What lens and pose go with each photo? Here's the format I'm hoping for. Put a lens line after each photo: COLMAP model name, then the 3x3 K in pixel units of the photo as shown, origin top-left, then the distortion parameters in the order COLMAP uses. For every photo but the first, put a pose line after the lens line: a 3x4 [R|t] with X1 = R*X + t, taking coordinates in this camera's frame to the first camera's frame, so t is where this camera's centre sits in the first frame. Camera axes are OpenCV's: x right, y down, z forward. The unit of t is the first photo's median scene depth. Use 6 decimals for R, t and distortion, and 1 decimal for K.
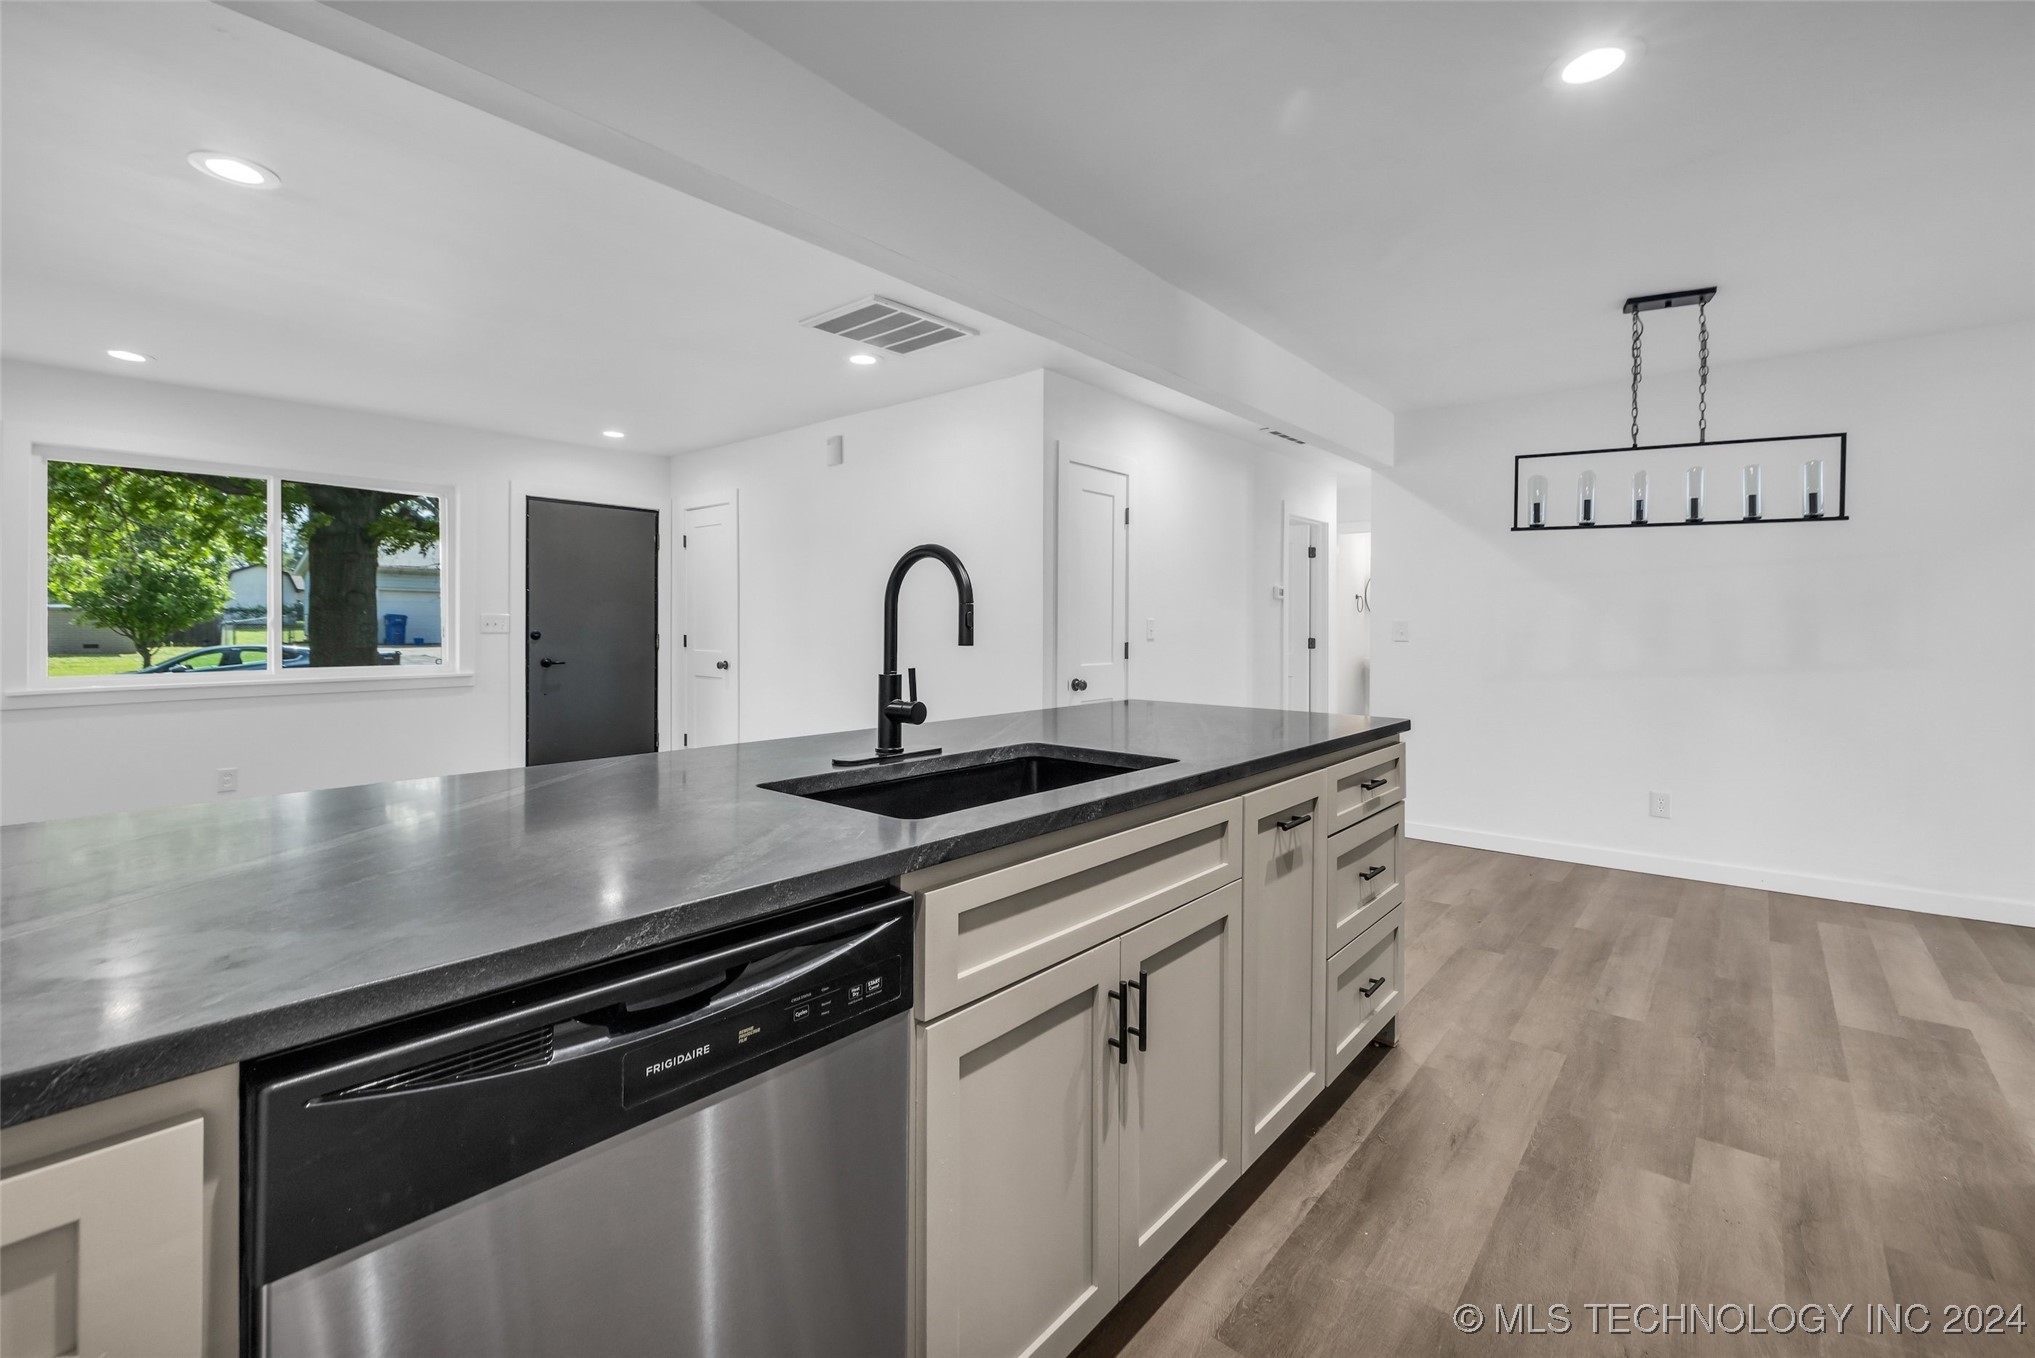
lens RADIAL K [[868.0, 0, 1020.6], [0, 868.0, 620.6], [0, 0, 1]] dist [-0.000230, 0.000545]
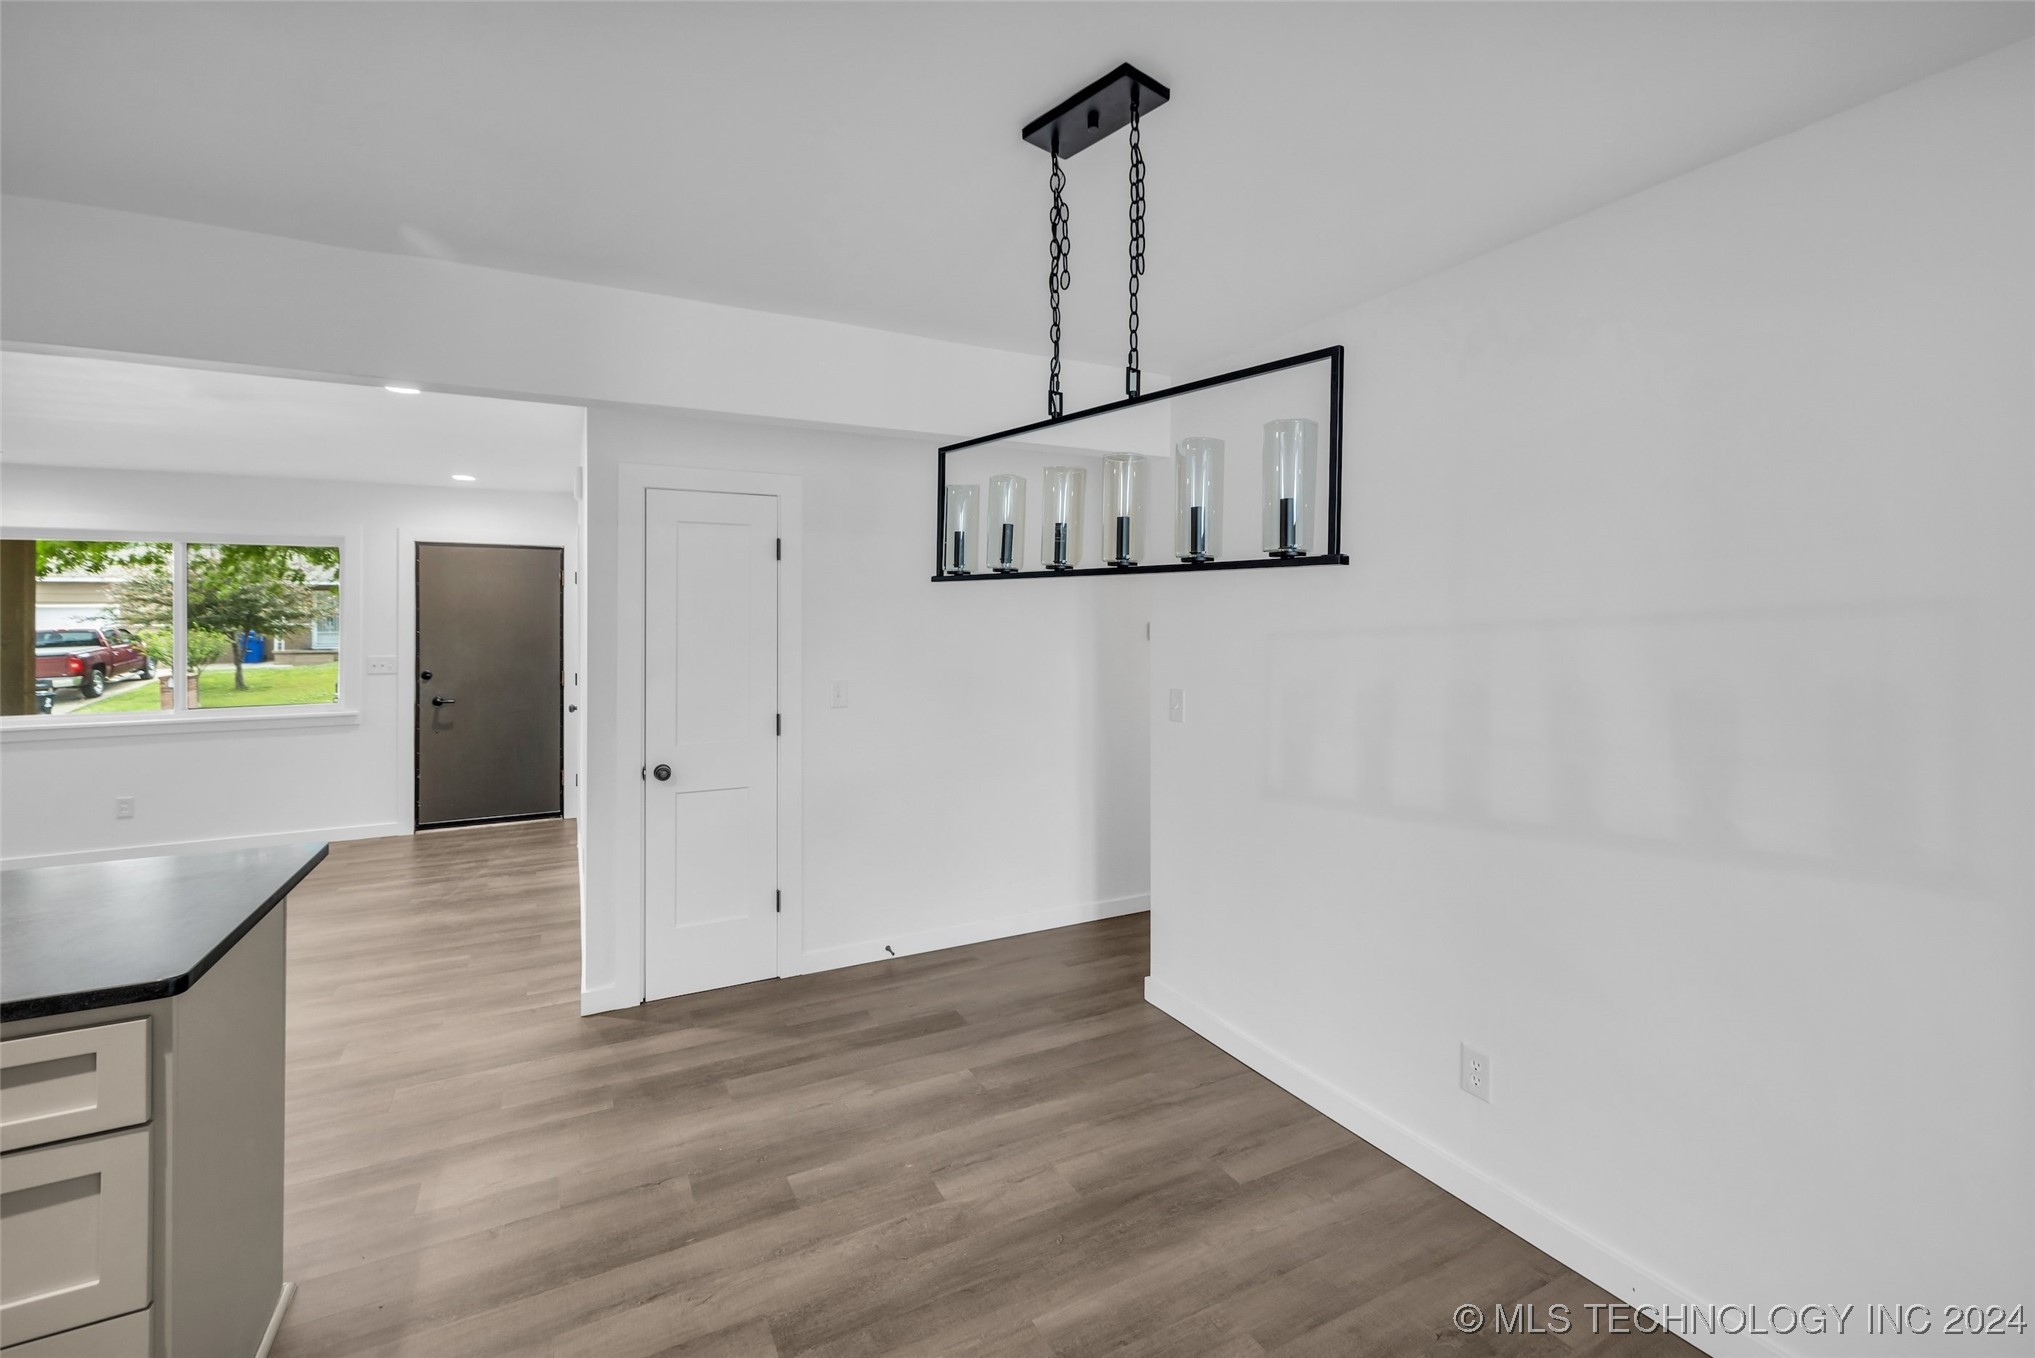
lens RADIAL K [[876.3, 0, 1021.2], [0, 876.3, 614.6], [0, 0, 1]] dist [0.000220, 0.000343]
pose [[0.928495, -0.007240, -0.371275, 0.990292], [0.006179, 0.999973, -0.004046, -0.094536], [0.371294, 0.001463, 0.928514, 0.586375]]
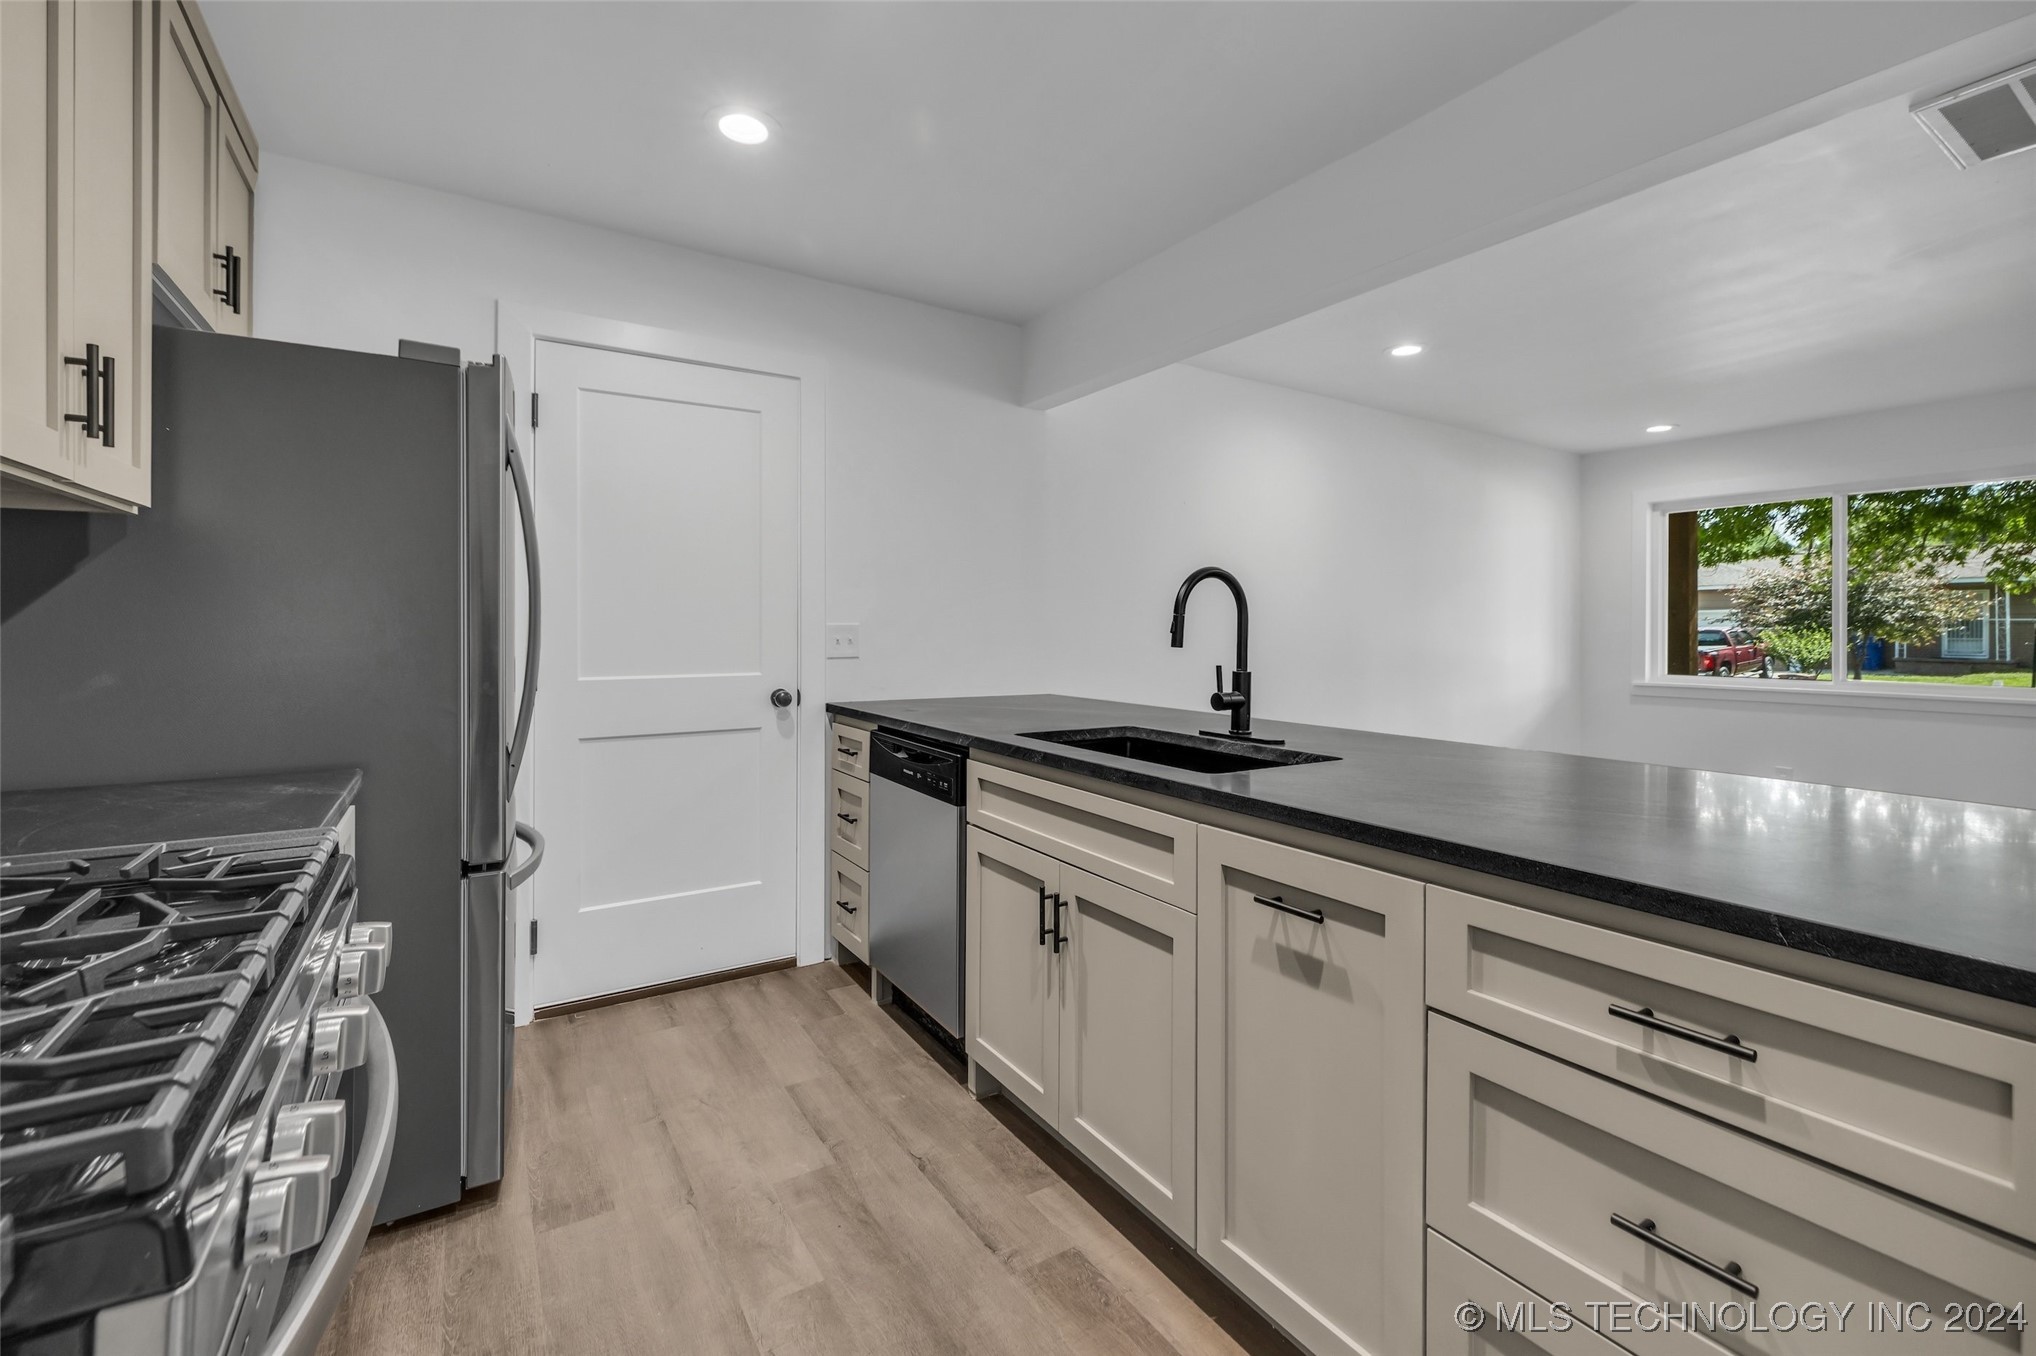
lens RADIAL K [[868.3, 0, 1019.6], [0, 868.3, 627.5], [0, 0, 1]] dist [-0.001015, 0.000124]
pose [[-0.293543, -0.007245, -0.955918, 0.680243], [-0.001922, 0.999974, -0.006989, 0.005157], [0.955944, -0.000214, -0.293550, 0.638744]]
